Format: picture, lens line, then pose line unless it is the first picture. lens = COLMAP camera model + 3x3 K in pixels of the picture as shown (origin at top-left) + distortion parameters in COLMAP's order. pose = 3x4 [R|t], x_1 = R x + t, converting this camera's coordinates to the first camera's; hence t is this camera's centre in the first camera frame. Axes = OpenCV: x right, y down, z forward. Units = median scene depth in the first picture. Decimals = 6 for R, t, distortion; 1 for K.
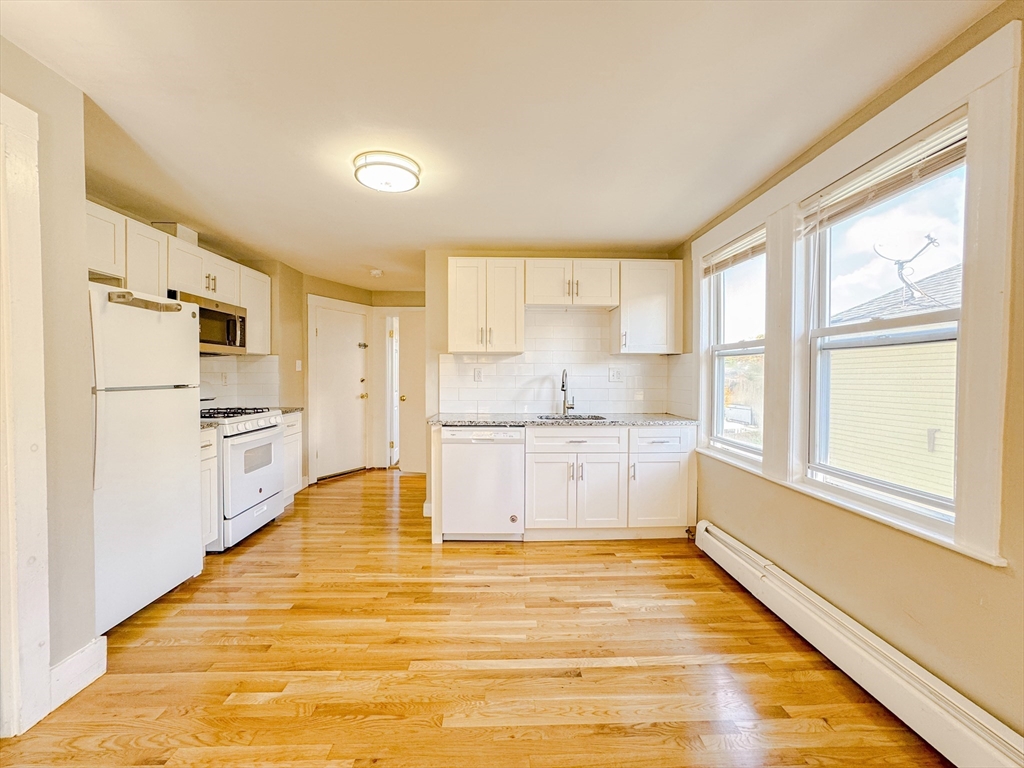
lens RADIAL K [[414.8, 0, 526.5], [0, 414.8, 383.1], [0, 0, 1]] dist [-0.040461, 0.017363]
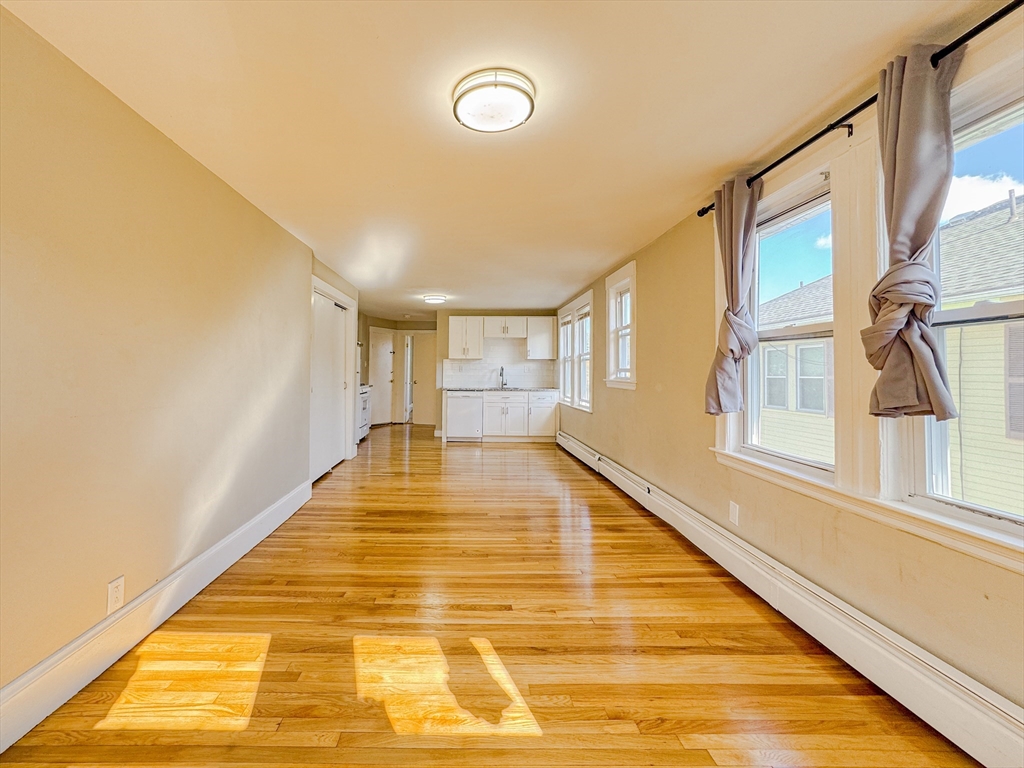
lens RADIAL K [[422.7, 0, 477.3], [0, 422.7, 363.7], [0, 0, 1]] dist [-0.031470, 0.010675]
pose [[0.999418, 0.005460, -0.033685, 0.045978], [-0.006770, 0.999221, -0.038884, 0.047159], [0.033446, 0.039090, 0.998676, -1.468051]]
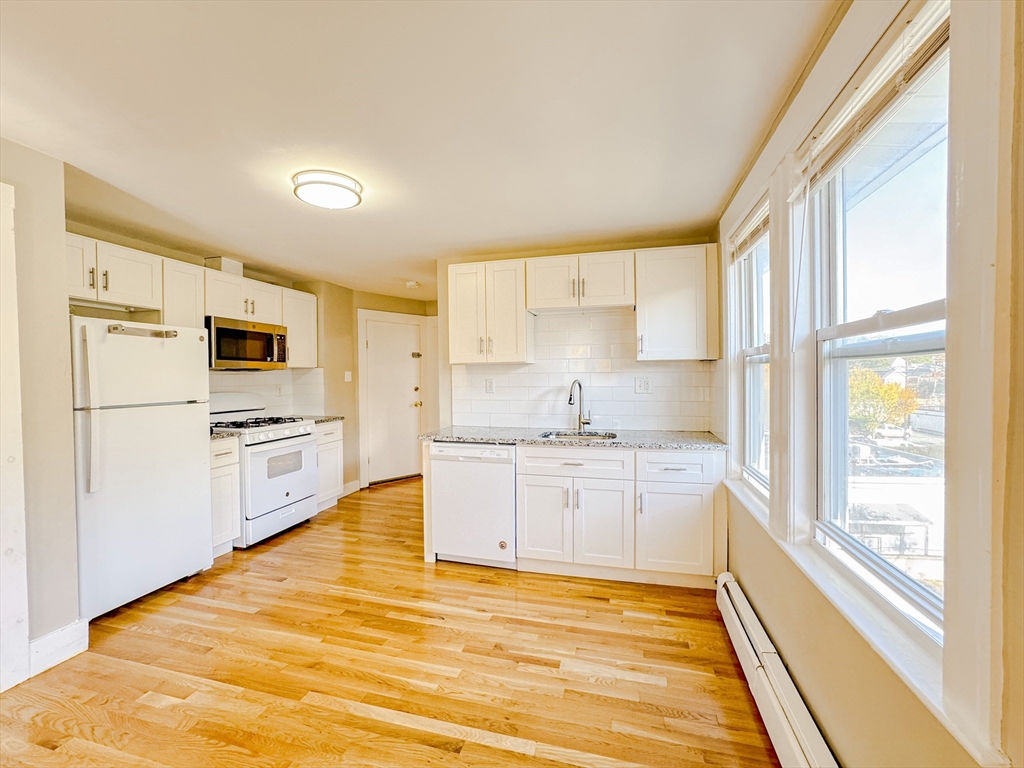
lens RADIAL K [[426.7, 0, 522.9], [0, 426.7, 383.3], [0, 0, 1]] dist [-0.039305, 0.017001]
pose [[0.956807, -0.005951, -0.290662, 0.304784], [0.004805, 0.999978, -0.004655, -0.027290], [0.290683, 0.003058, 0.956815, 0.118427]]
